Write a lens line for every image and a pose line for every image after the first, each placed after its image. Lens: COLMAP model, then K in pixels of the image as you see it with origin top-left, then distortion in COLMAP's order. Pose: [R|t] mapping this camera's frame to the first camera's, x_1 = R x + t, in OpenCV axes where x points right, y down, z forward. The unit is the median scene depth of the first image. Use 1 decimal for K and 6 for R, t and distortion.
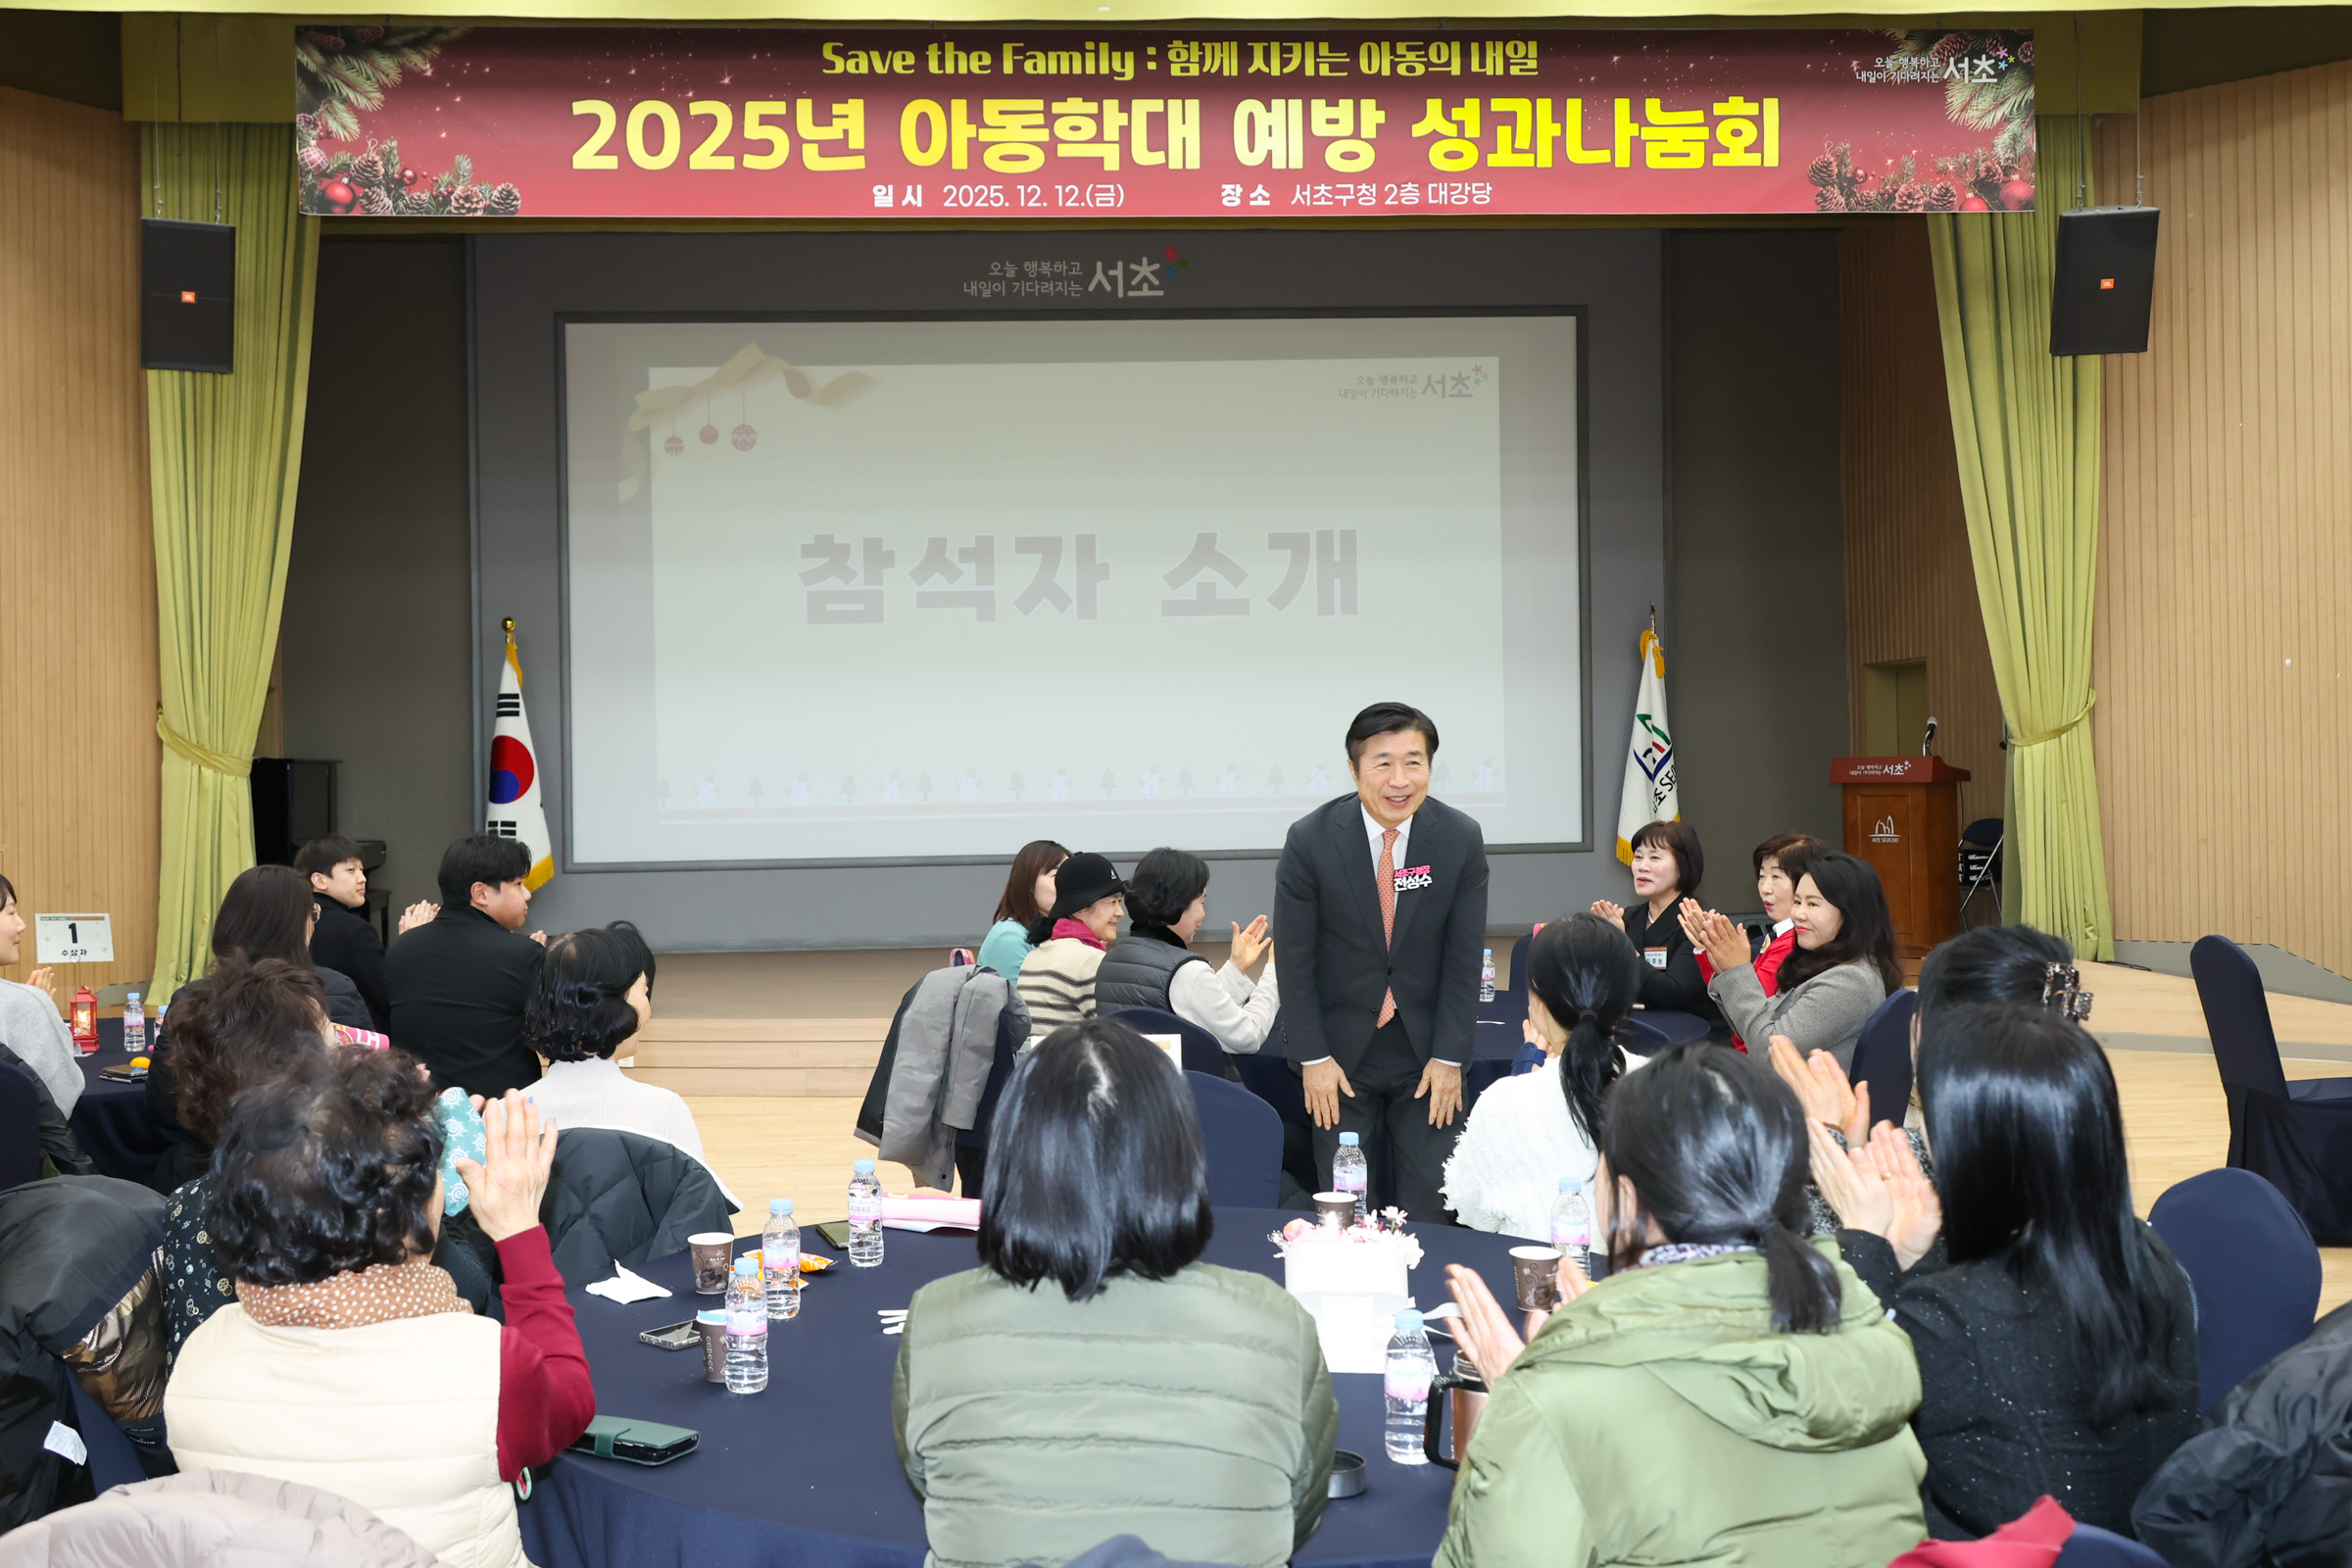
lens RADIAL K [[2002.9, 0, 1172.5], [0, 2002.9, 807.6], [0, 0, 1]] dist [0.011234, -0.002305]
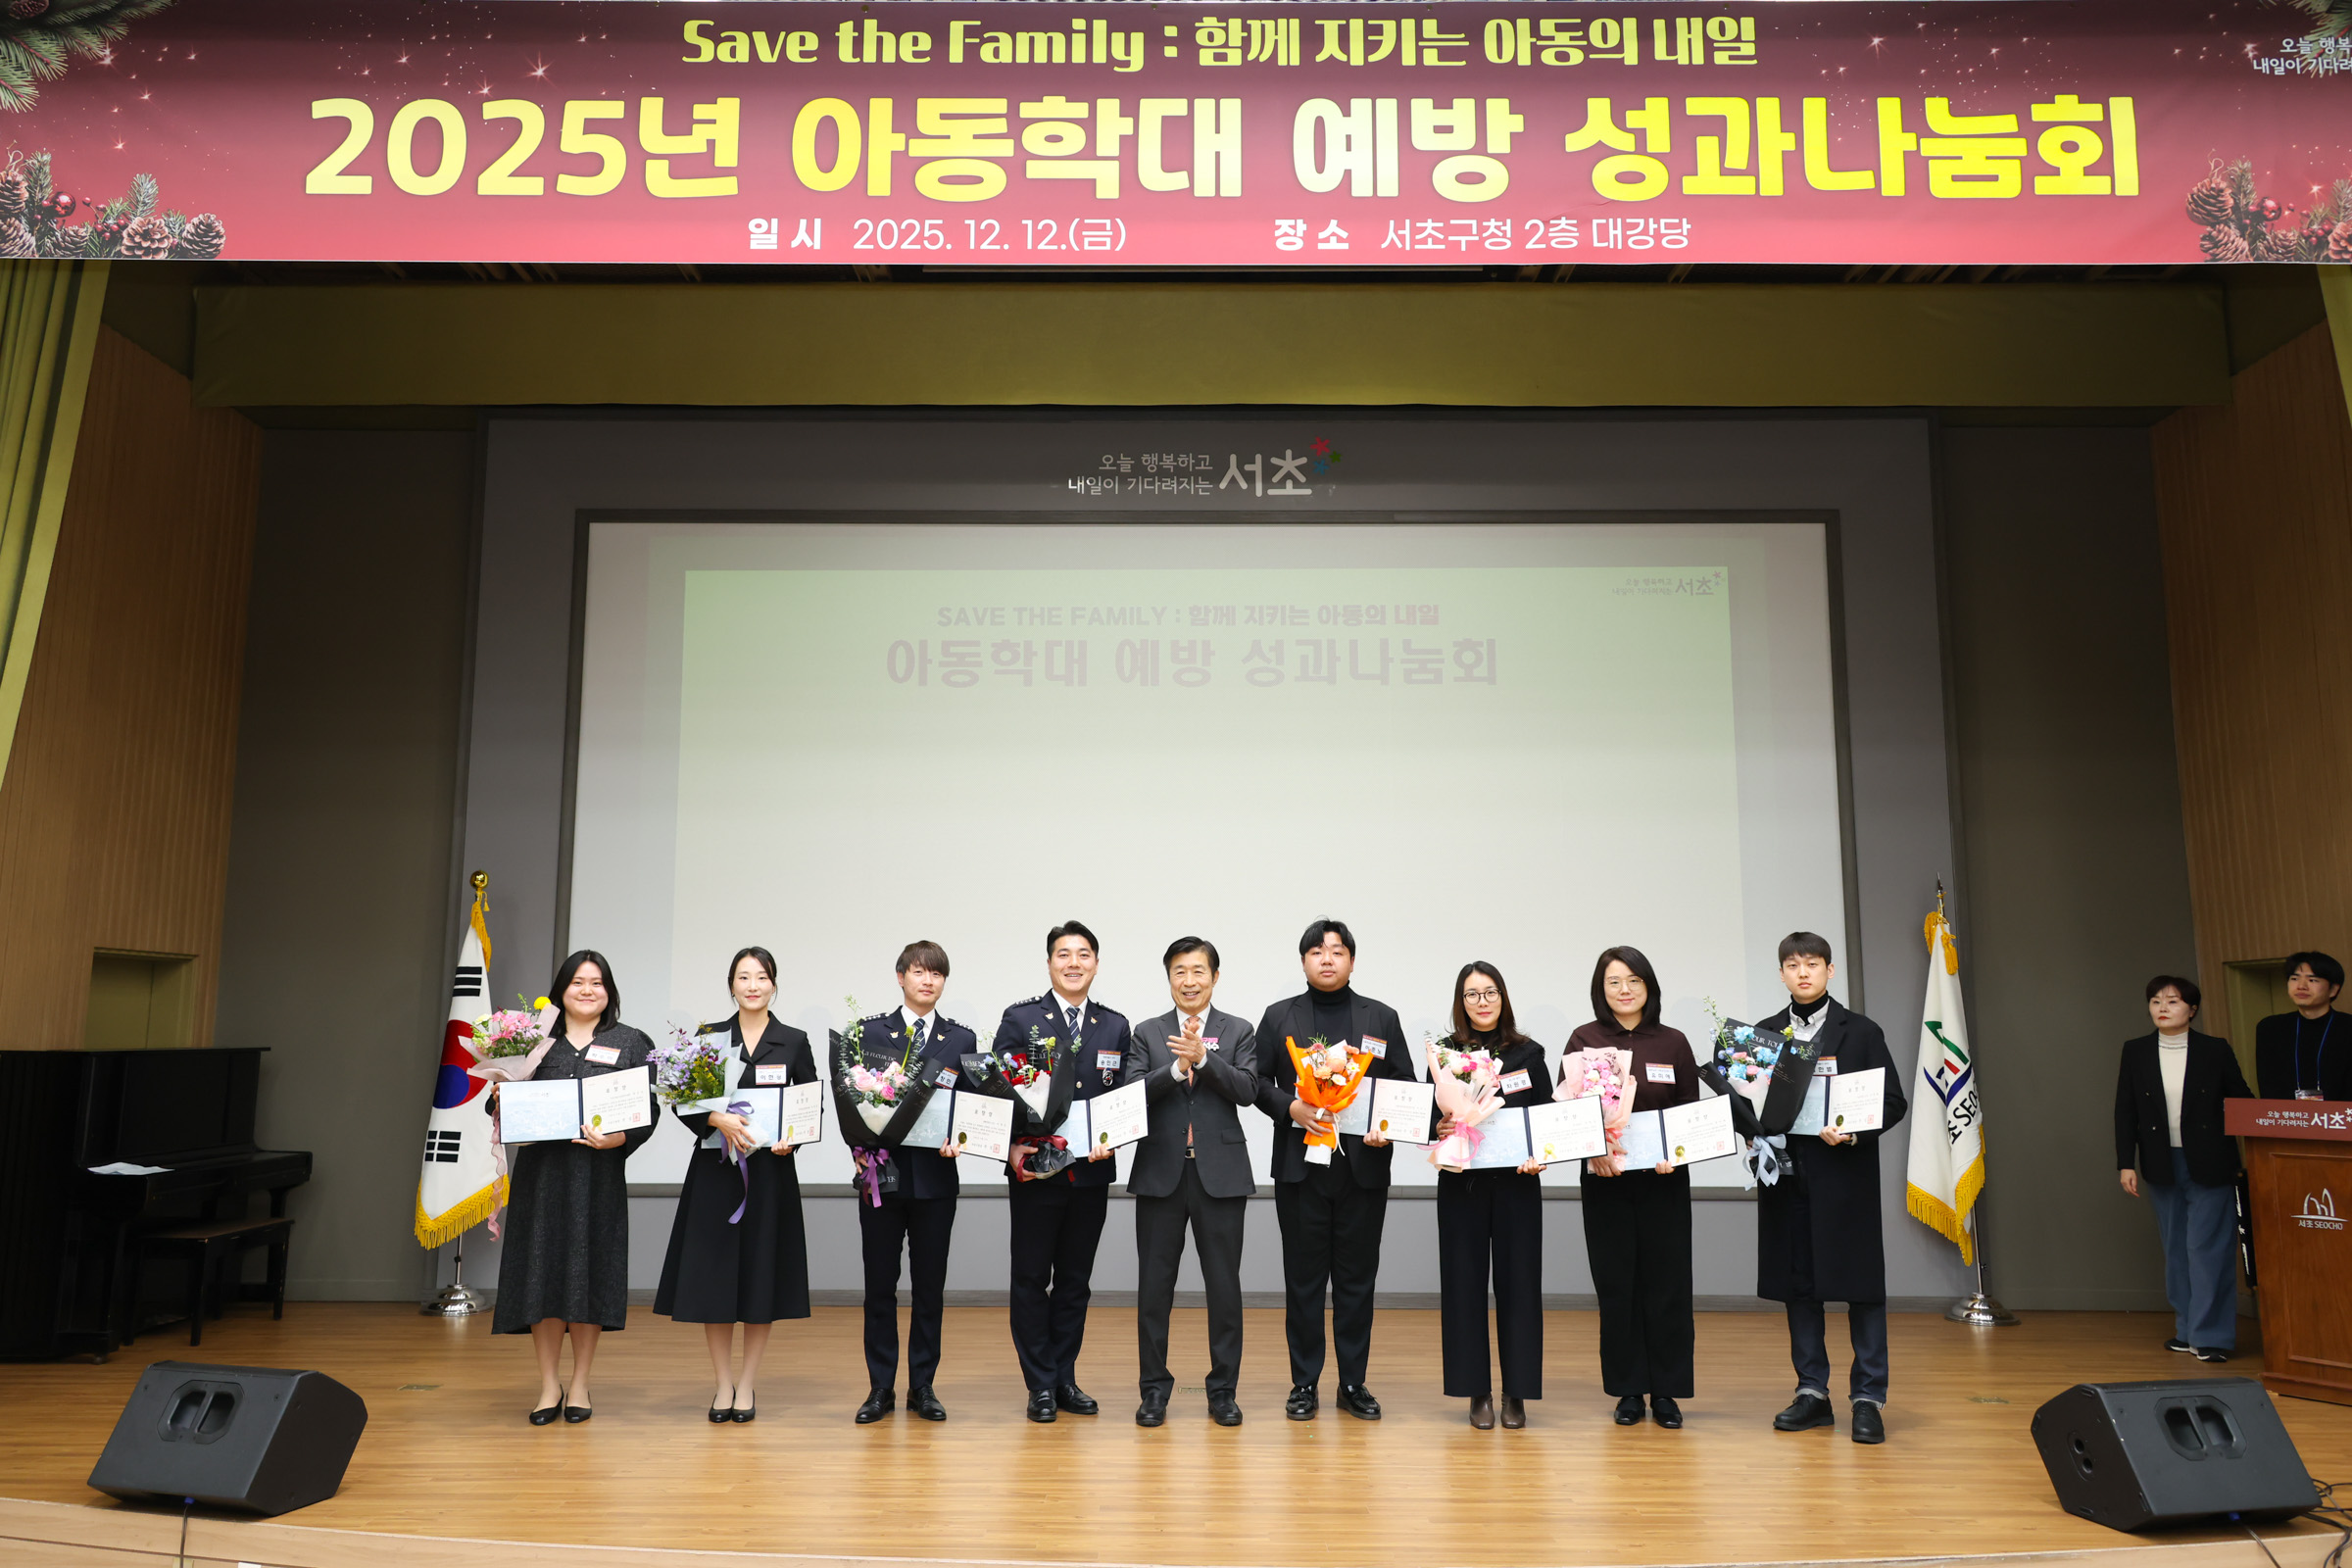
lens RADIAL K [[1732.6, 0, 1259.3], [0, 1732.6, 755.6], [0, 0, 1]] dist [0.004875, 0.000476]
pose [[0.993201, 0.005340, -0.116293, 0.088328], [-0.026625, 0.982890, -0.182258, -0.030324], [0.113330, 0.184115, 0.976349, 0.473619]]
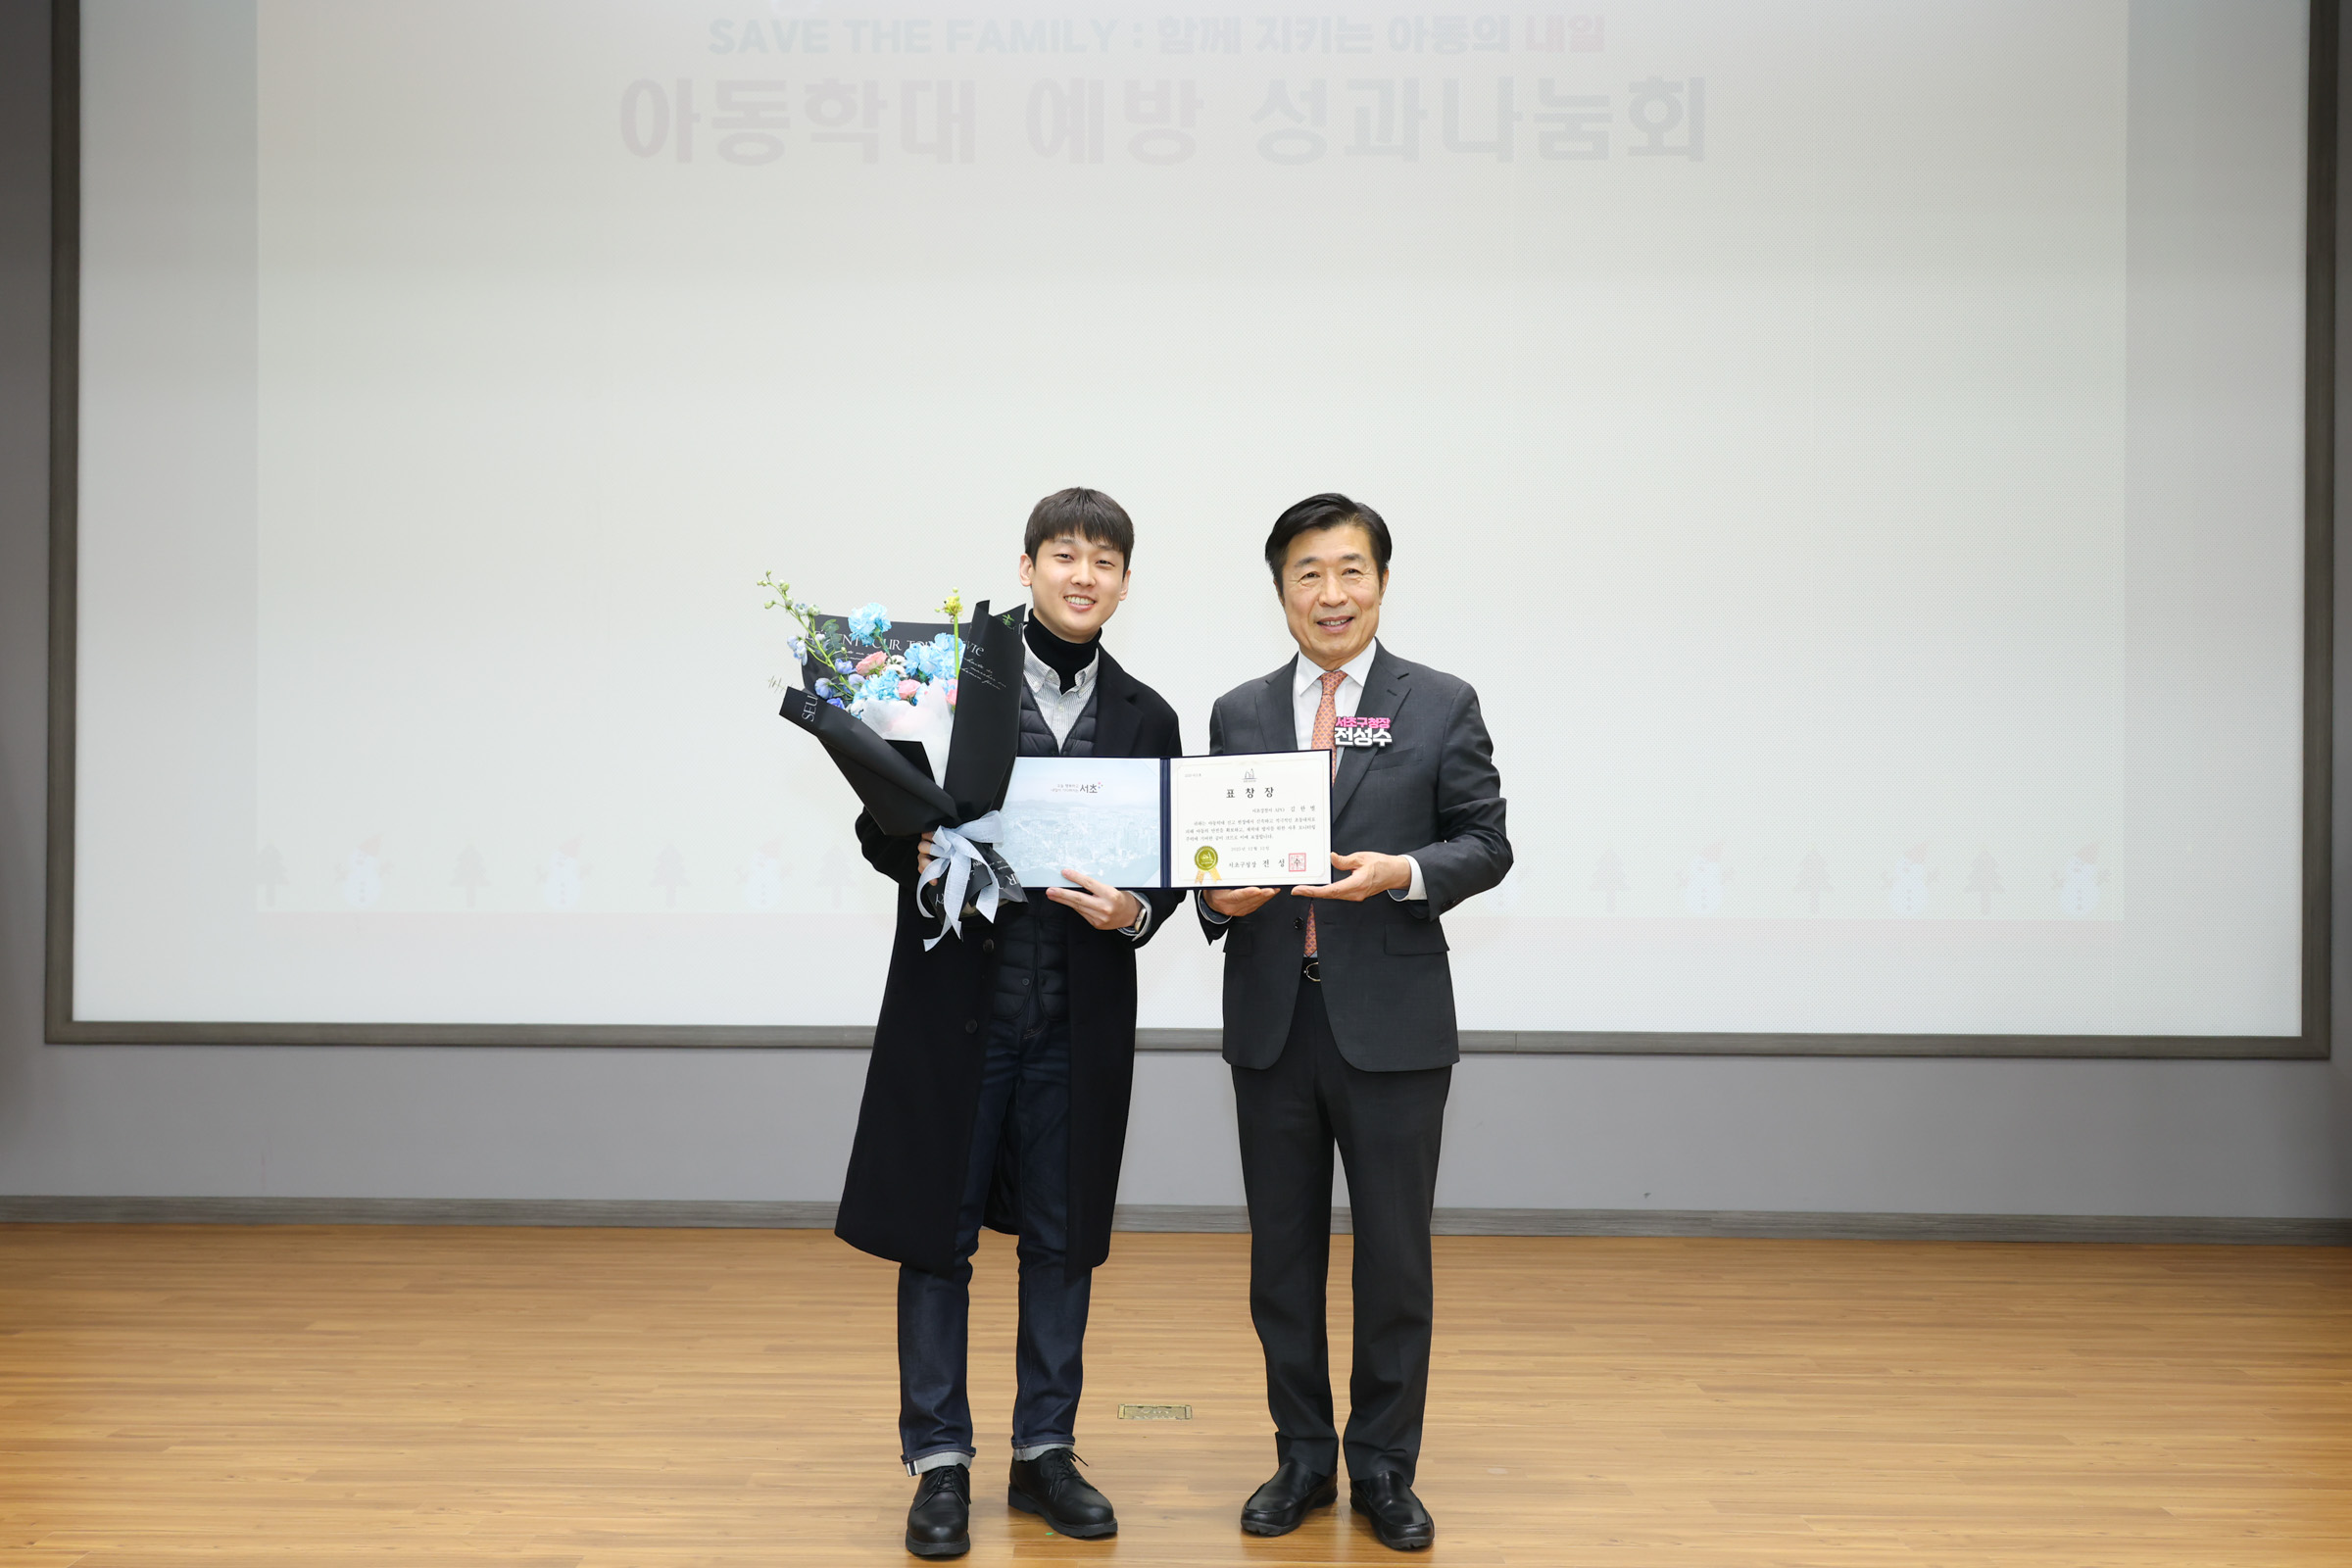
lens RADIAL K [[2002.9, 0, 1172.5], [0, 2002.9, 807.6], [0, 0, 1]] dist [0.011234, -0.002305]
pose [[0.993042, 0.025852, -0.114891, 0.058241], [-0.030769, 0.998676, -0.041233, -0.023753], [0.113673, 0.044482, 0.992522, 0.610931]]
